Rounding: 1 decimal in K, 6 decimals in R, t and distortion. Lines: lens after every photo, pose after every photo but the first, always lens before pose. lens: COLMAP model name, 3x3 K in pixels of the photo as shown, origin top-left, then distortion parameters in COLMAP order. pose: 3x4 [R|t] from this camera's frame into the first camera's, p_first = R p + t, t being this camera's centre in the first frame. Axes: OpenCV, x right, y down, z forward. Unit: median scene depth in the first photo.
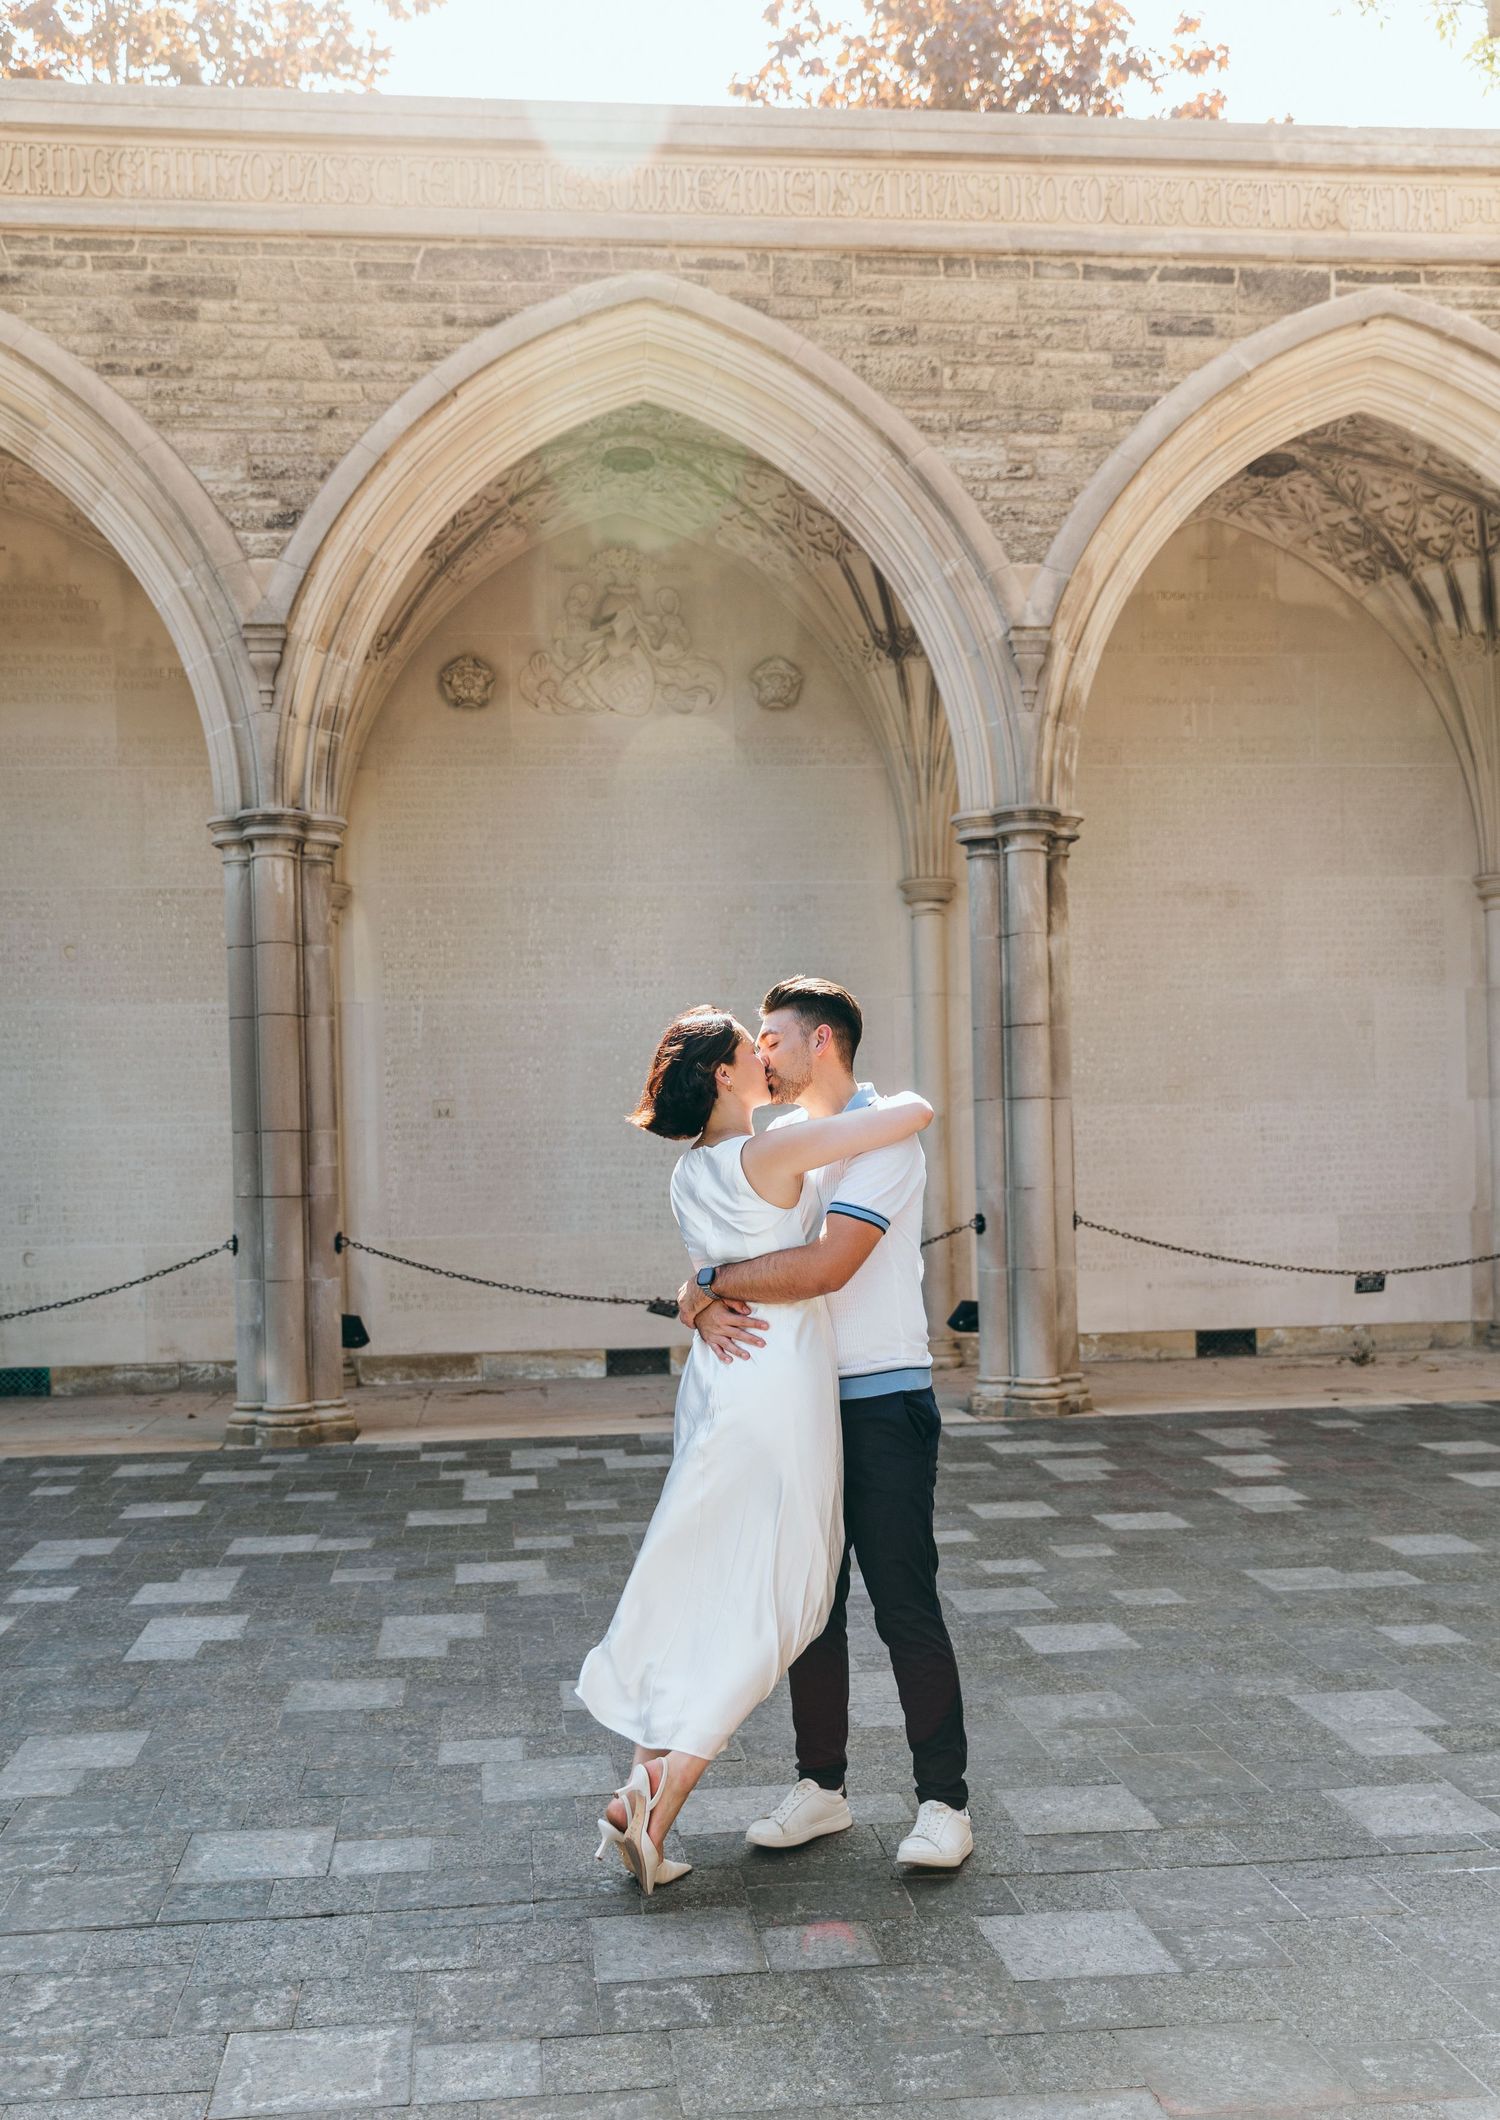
lens RADIAL K [[2098.9, 0, 738.4], [0, 2098.9, 1191.9], [0, 0, 1]] dist [0.009809, 0.000000]
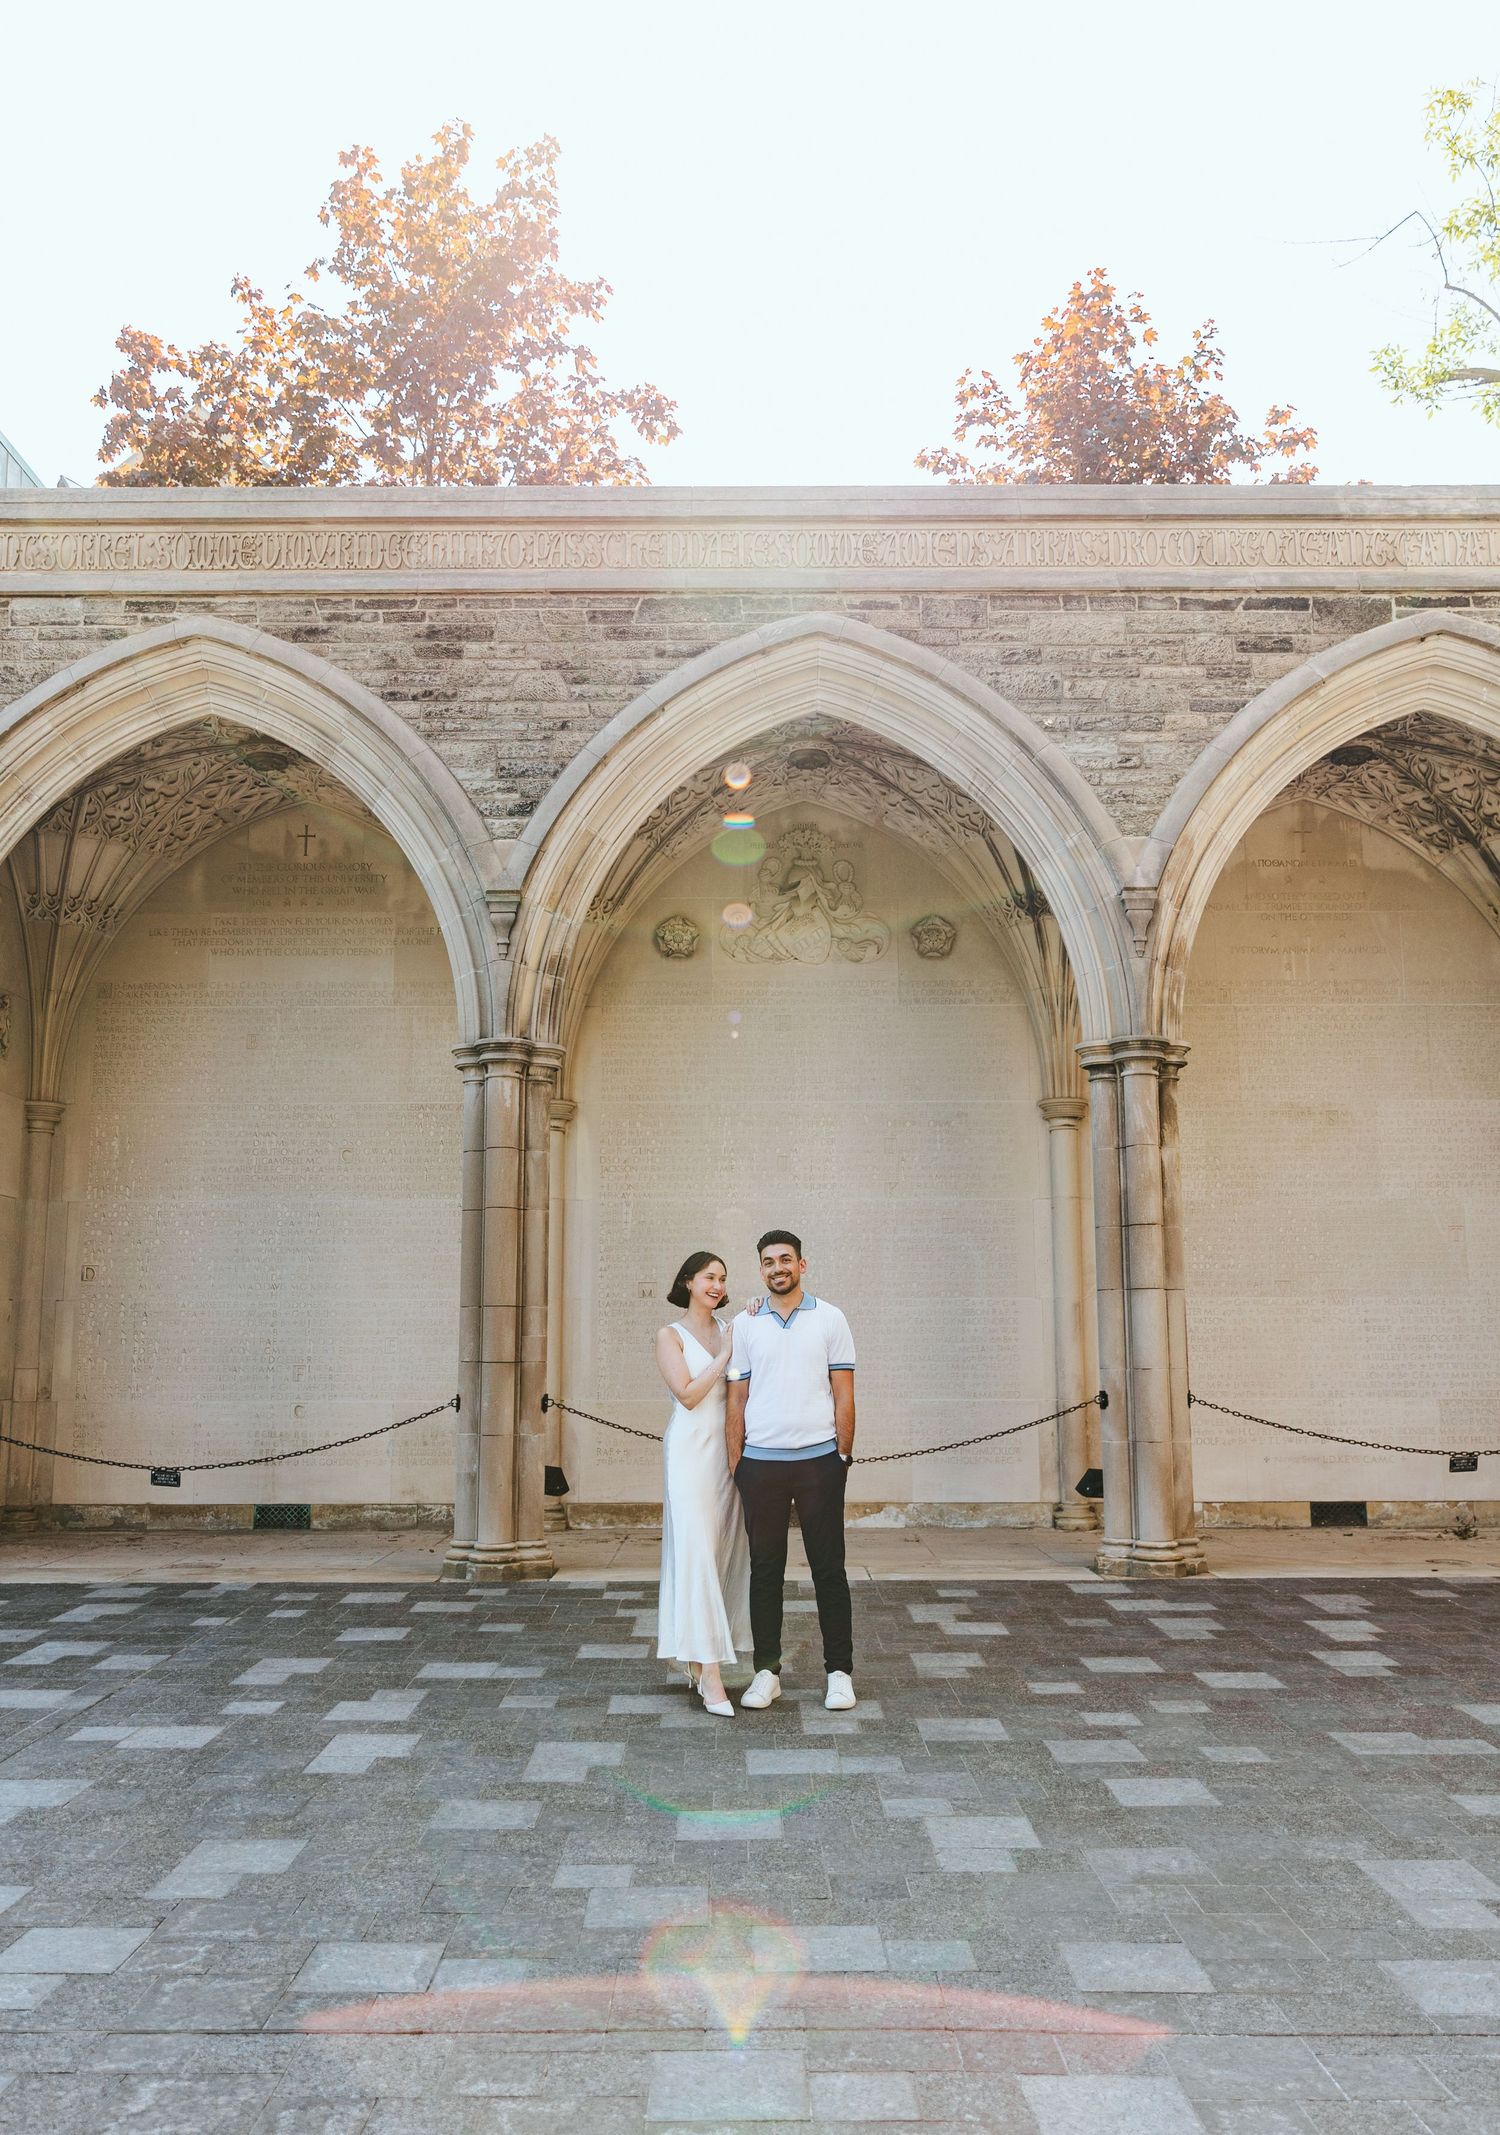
lens RADIAL K [[1764.3, 0, 741.3], [0, 1764.3, 1085.0], [0, 0, 1]] dist [-0.010734, 0.014339]
pose [[0.993793, 0.004095, -0.111168, 0.026916], [-0.021531, 0.987507, -0.156097, 0.000079], [0.109140, 0.157522, 0.981466, 0.020160]]
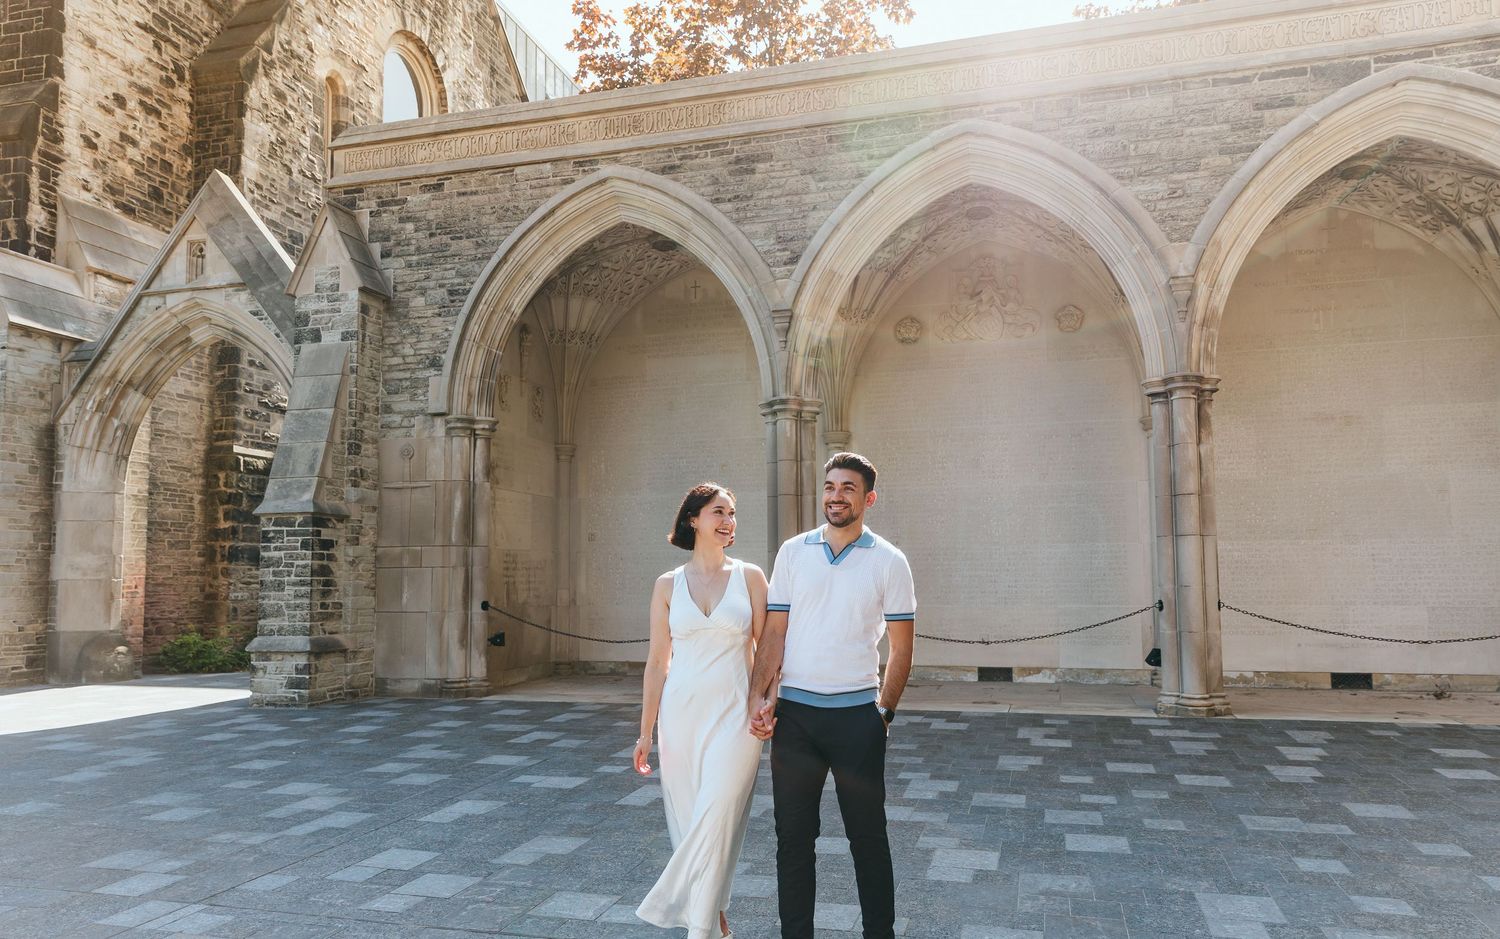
lens RADIAL K [[1031.5, 0, 756.7], [0, 1031.5, 505.8], [0, 0, 1]] dist [0.009977, -0.002948]
pose [[0.927533, -0.011417, -0.373568, 0.129452], [-0.017429, 0.997125, -0.073747, 0.001408], [0.373336, 0.074914, 0.924667, 0.050656]]
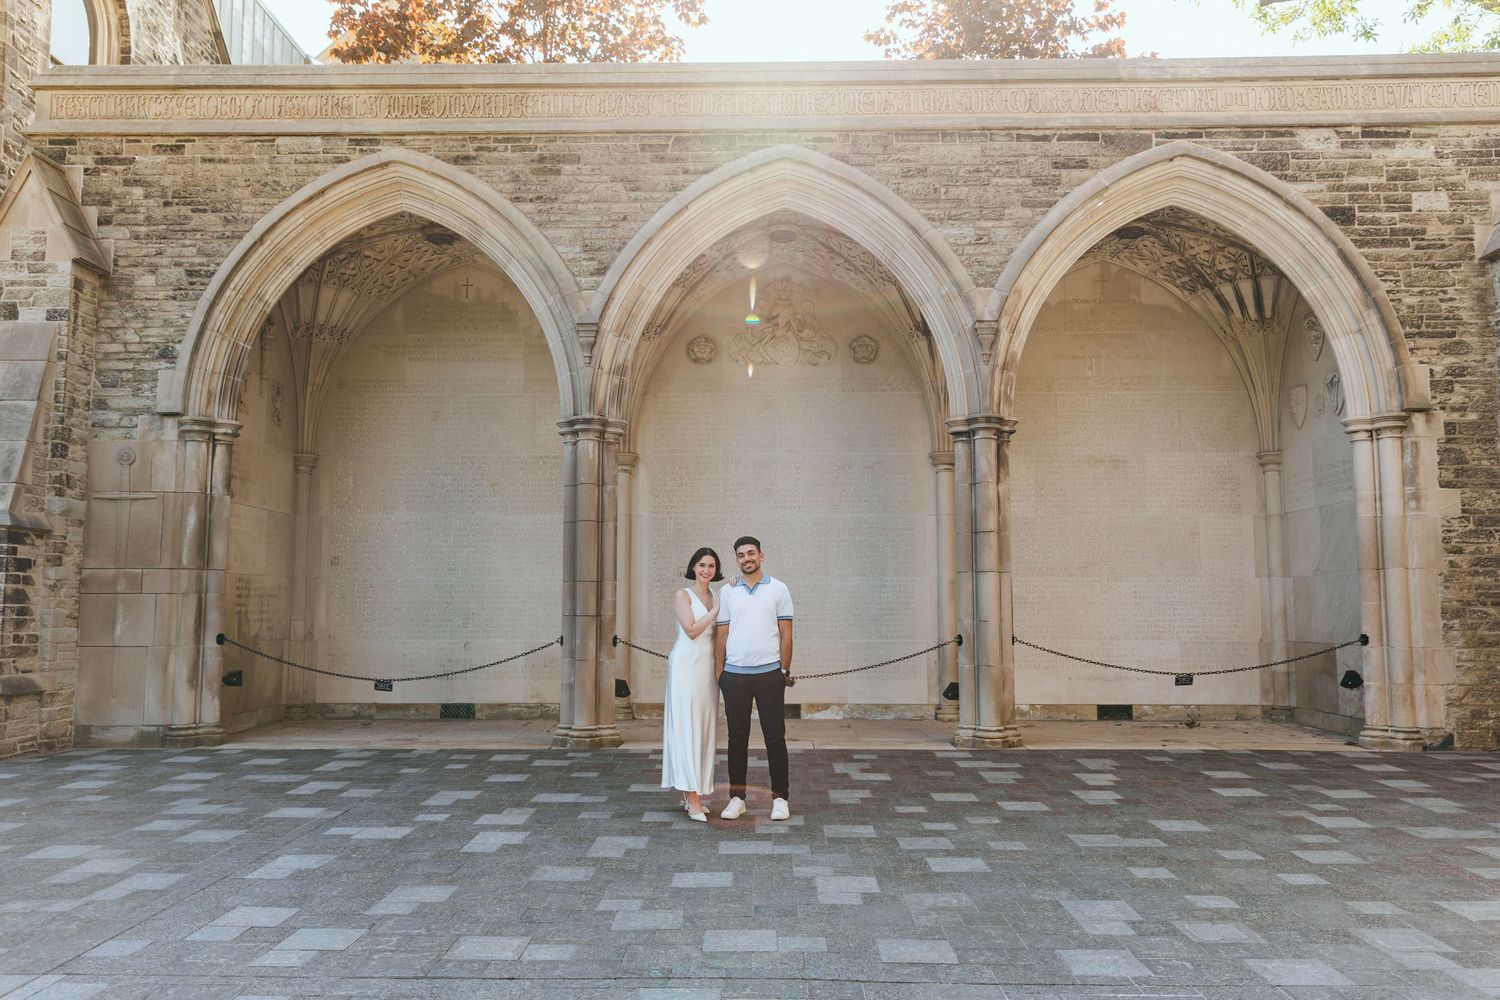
lens RADIAL K [[1160.0, 0, 744.4], [0, 1160.0, 503.6], [0, 0, 1]] dist [0.010995, -0.005405]
pose [[0.991492, 0.011447, -0.129664, 0.060651], [-0.024492, 0.994740, -0.099465, 0.002135], [0.127843, 0.101794, 0.986557, -0.033943]]
